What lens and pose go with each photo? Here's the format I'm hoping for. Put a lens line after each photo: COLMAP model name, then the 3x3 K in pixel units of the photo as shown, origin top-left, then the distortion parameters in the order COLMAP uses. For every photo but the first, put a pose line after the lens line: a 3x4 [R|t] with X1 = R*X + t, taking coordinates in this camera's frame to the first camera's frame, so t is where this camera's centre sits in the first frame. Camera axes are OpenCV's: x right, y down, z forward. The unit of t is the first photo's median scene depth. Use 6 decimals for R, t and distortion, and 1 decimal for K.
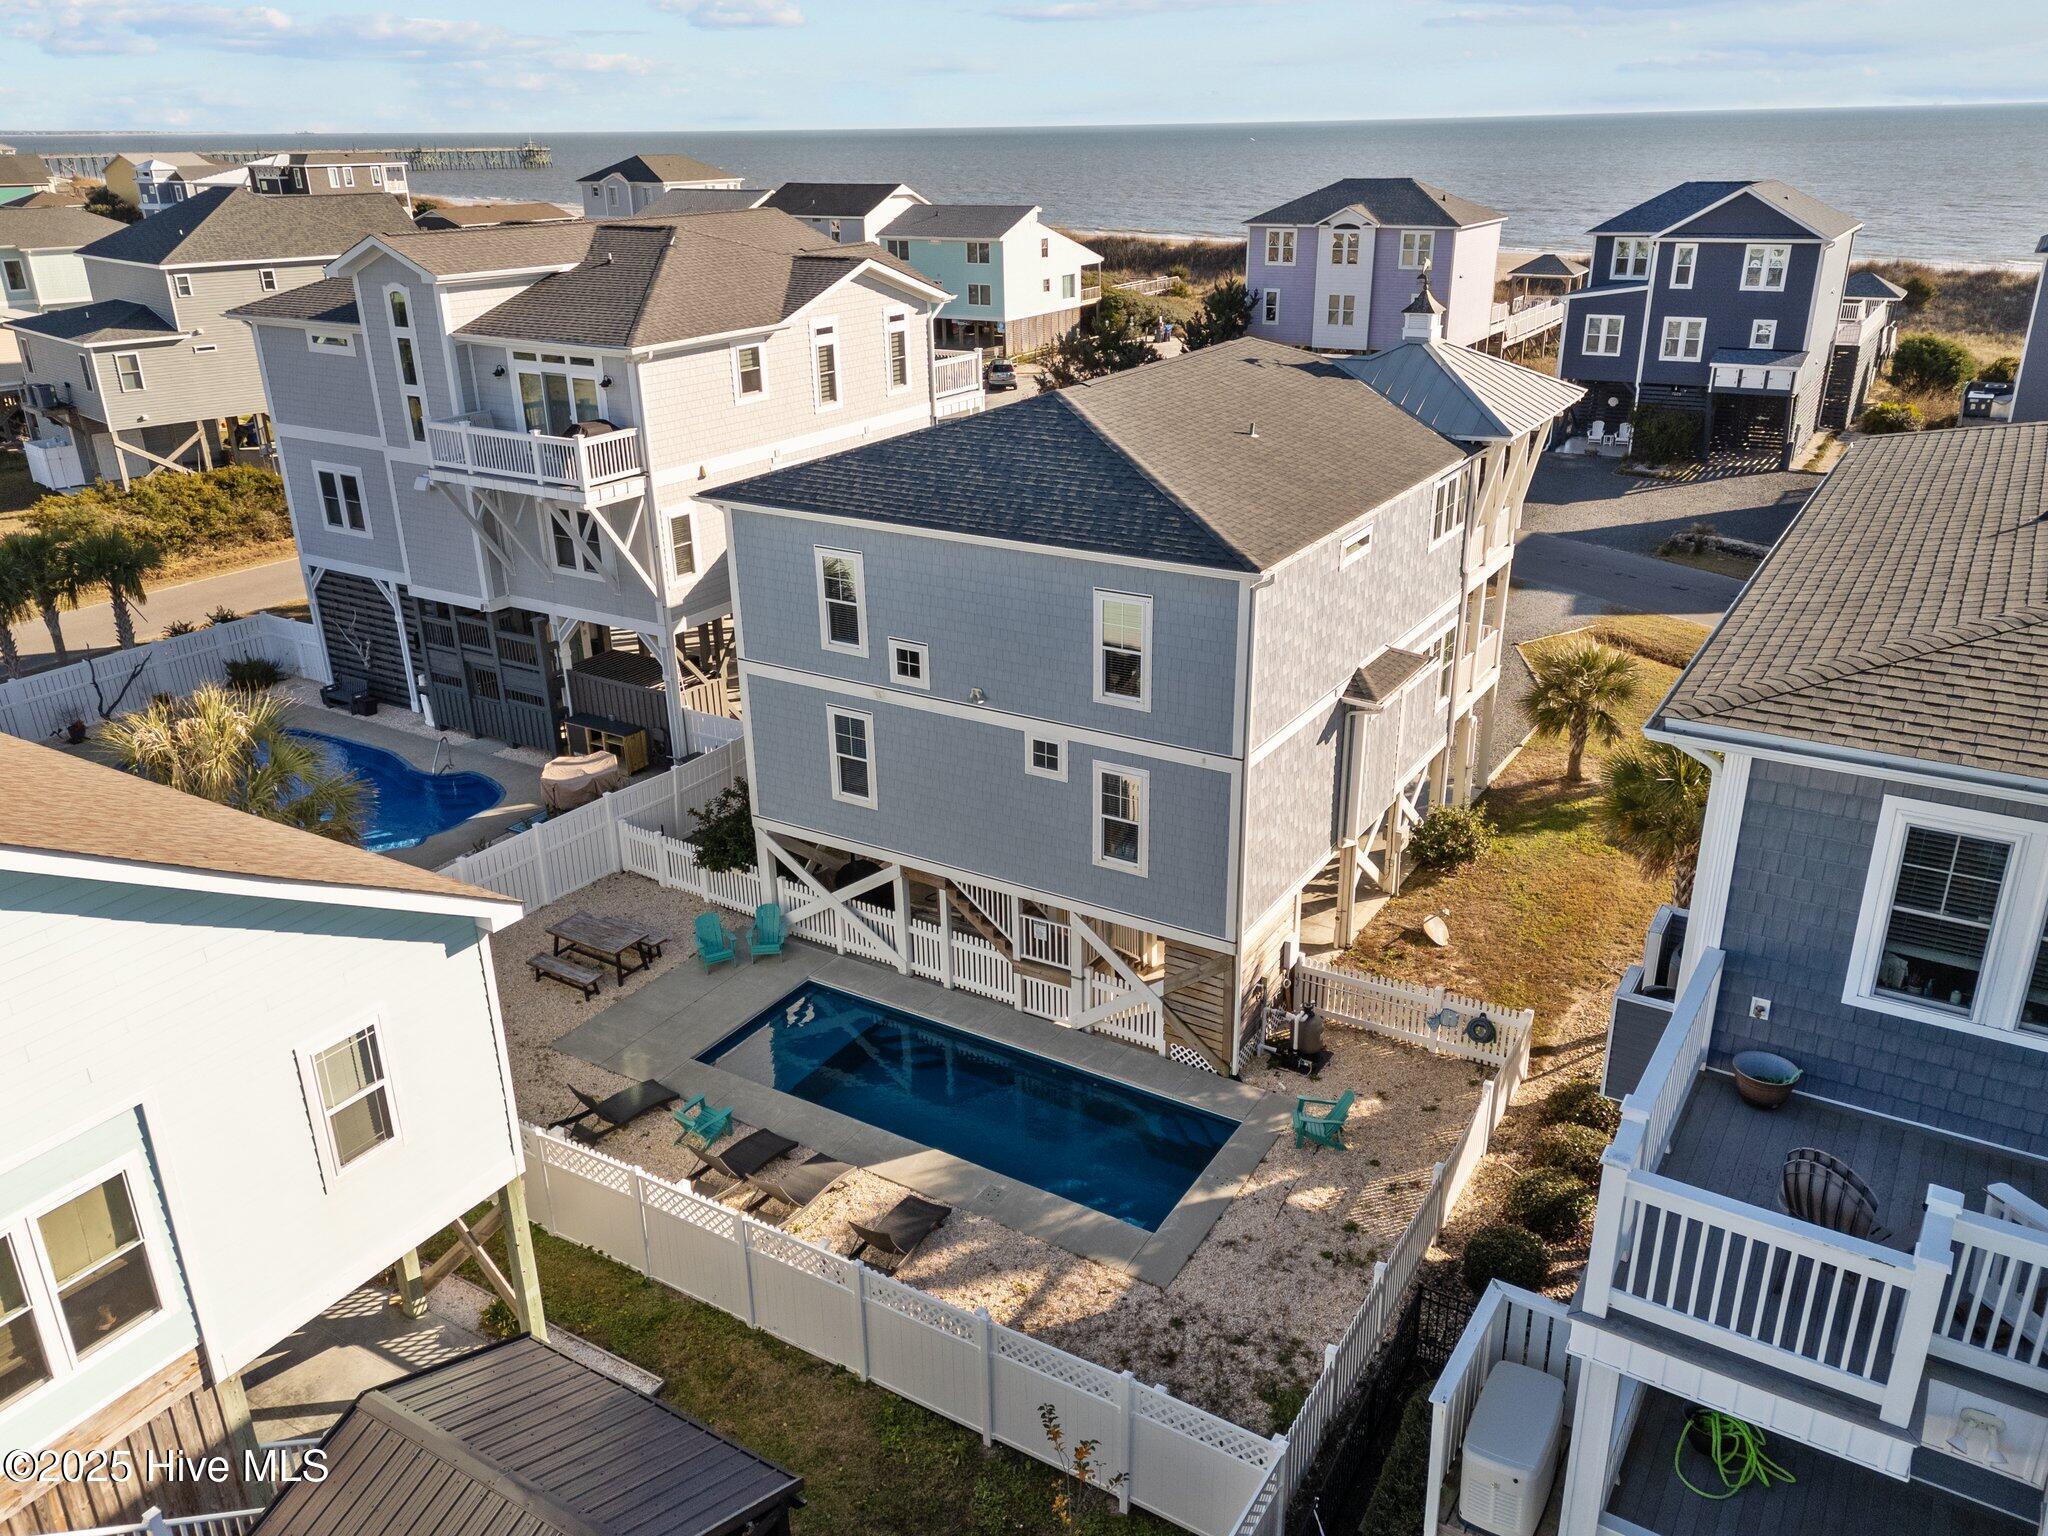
lens RADIAL K [[1536.0, 0, 1024.0], [0, 1536.0, 768.0], [0, 0, 1]] dist [0.115375, -0.152537]
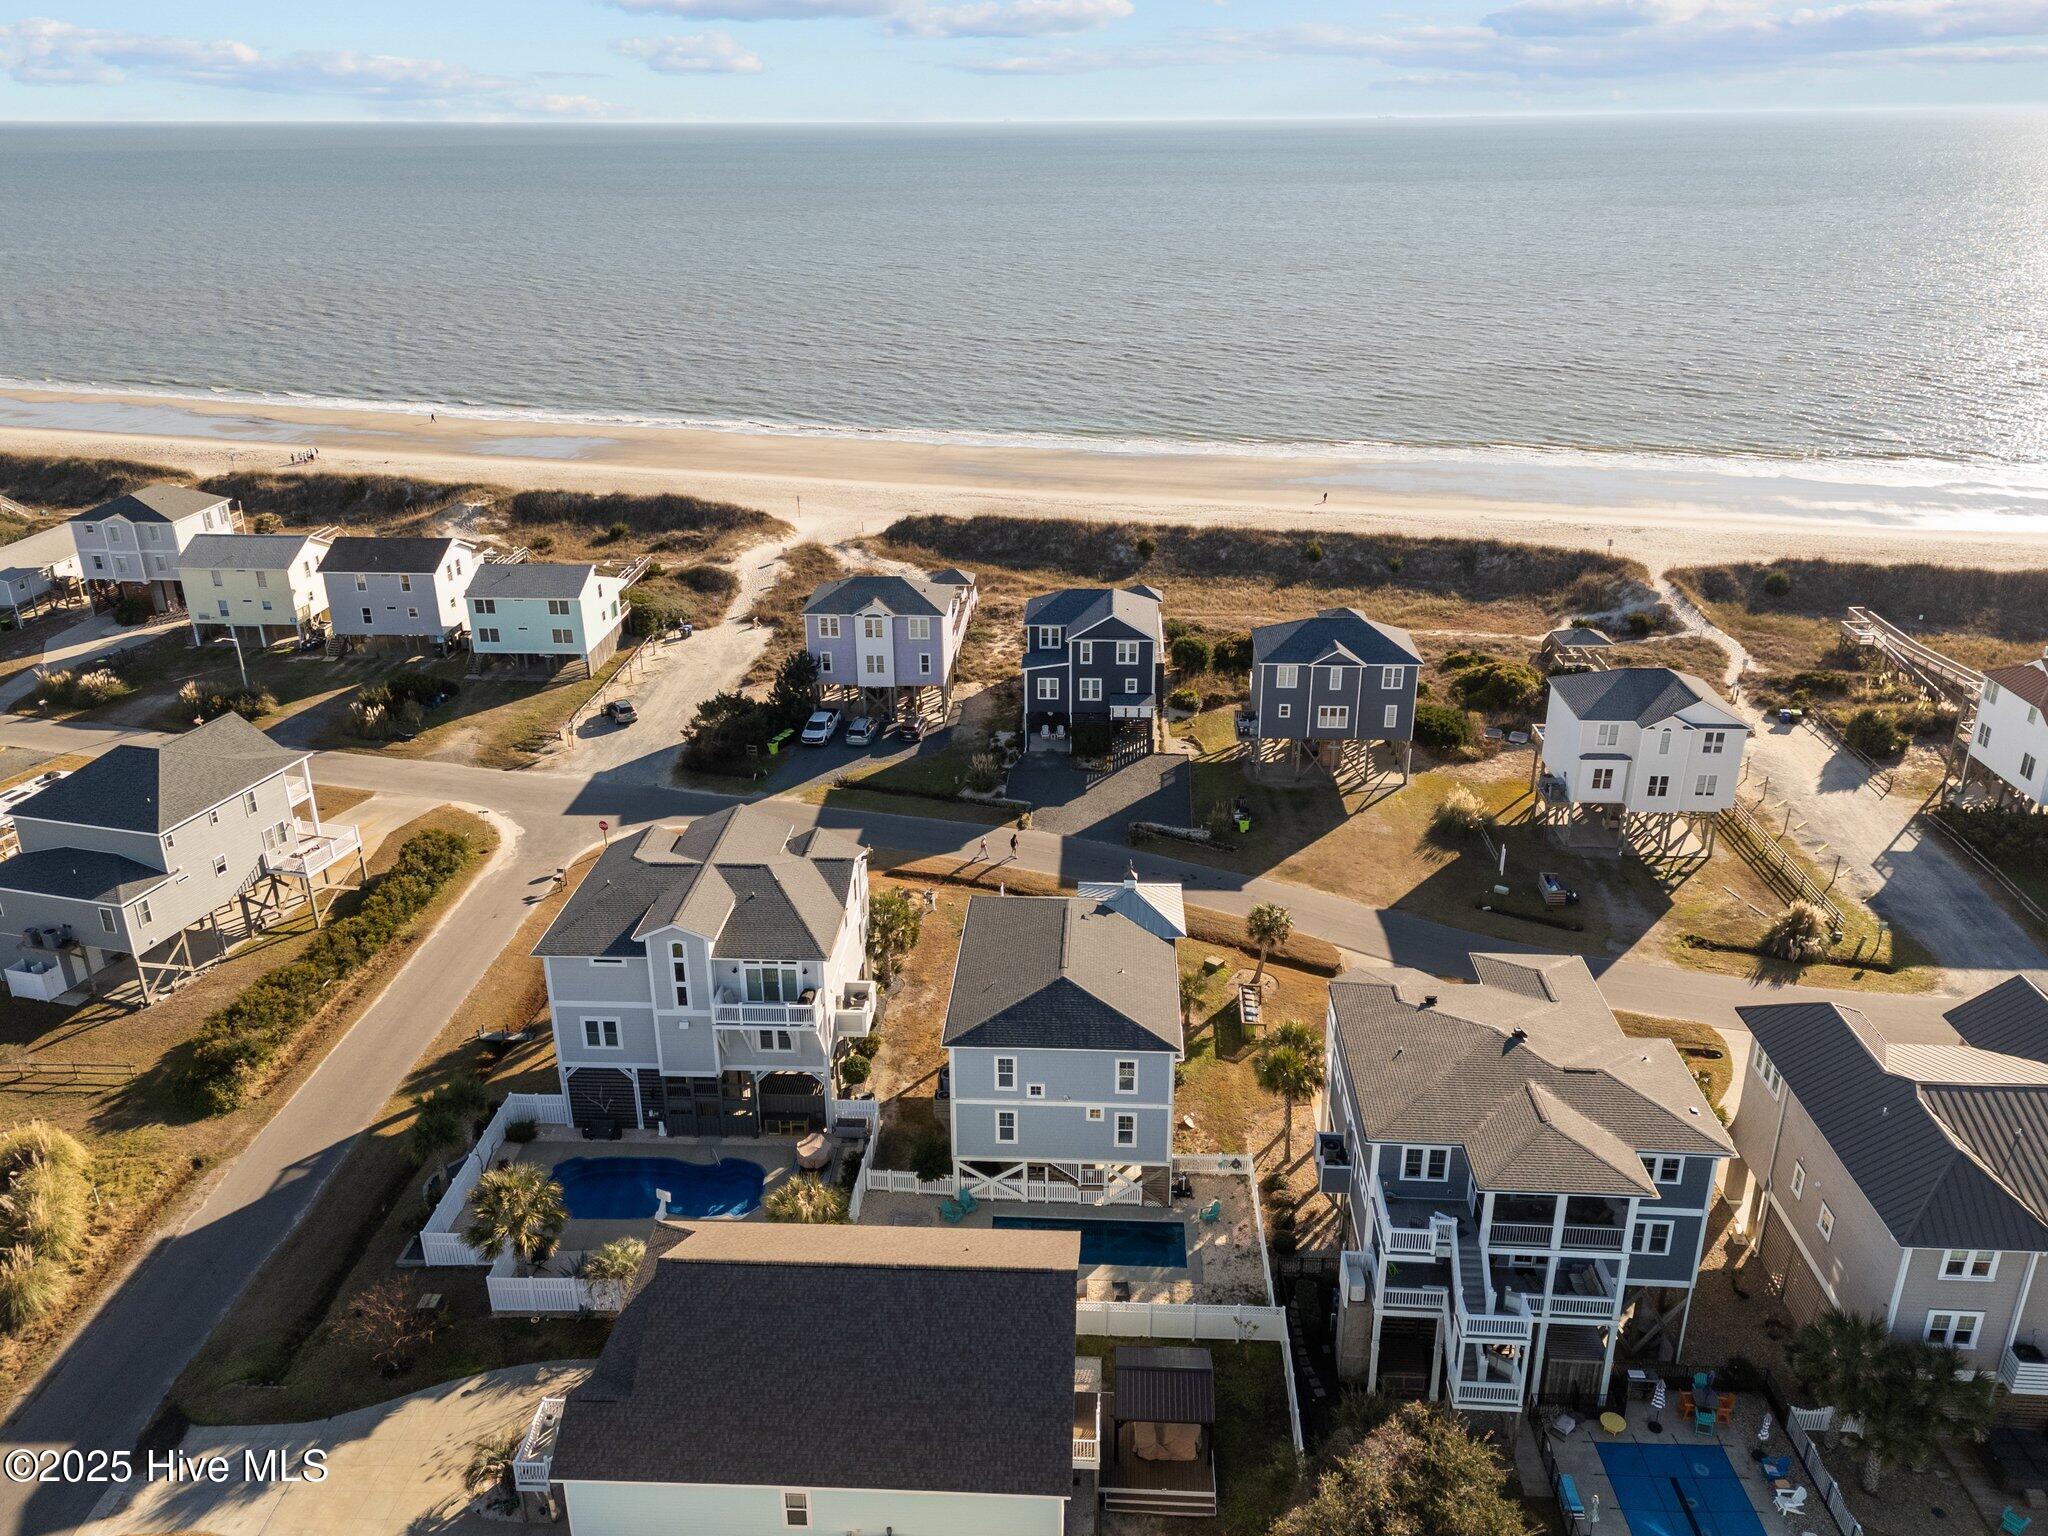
lens RADIAL K [[1536.0, 0, 1024.0], [0, 1536.0, 768.0], [0, 0, 1]] dist [0.115375, -0.152537]
pose [[0.877648, -0.175769, 0.445915, -1.168981], [0.176268, 0.983499, 0.040740, -0.719155], [-0.445718, 0.042845, 0.894148, -1.389703]]
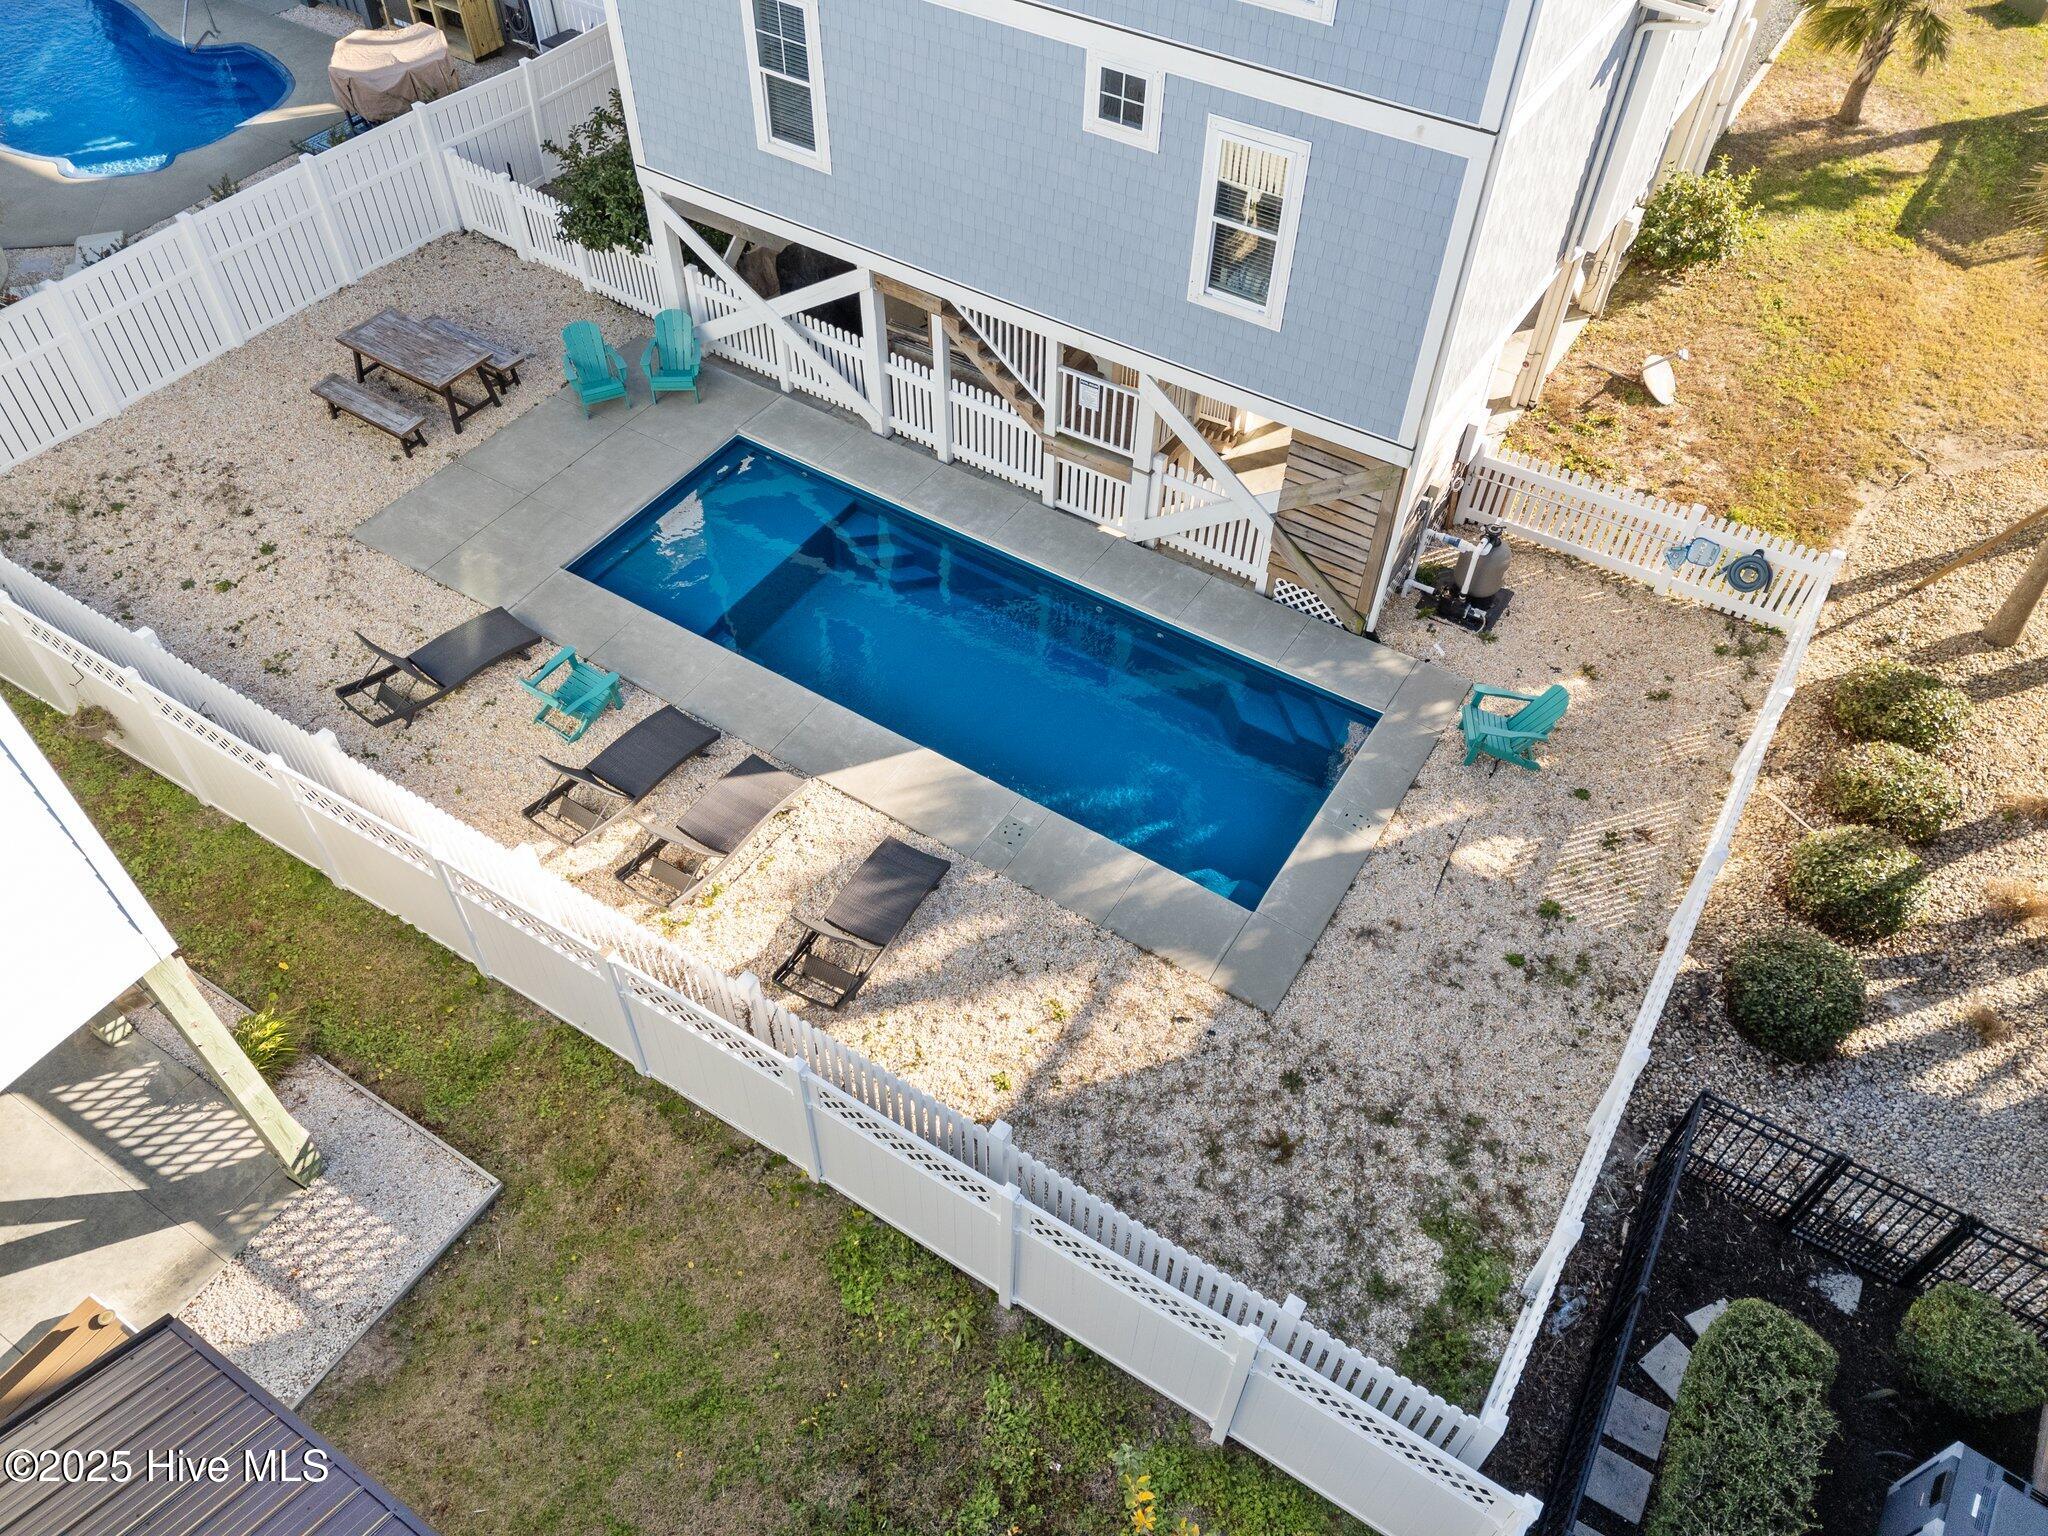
lens RADIAL K [[1488.2, 0, 1027.1], [0, 1488.2, 760.1], [0, 0, 1]] dist [0.070791, -0.054292]
pose [[0.999354, 0.029991, 0.019784, -0.023188], [-0.035636, 0.897565, 0.439440, -0.030413], [-0.004578, -0.439861, 0.898054, 0.374023]]
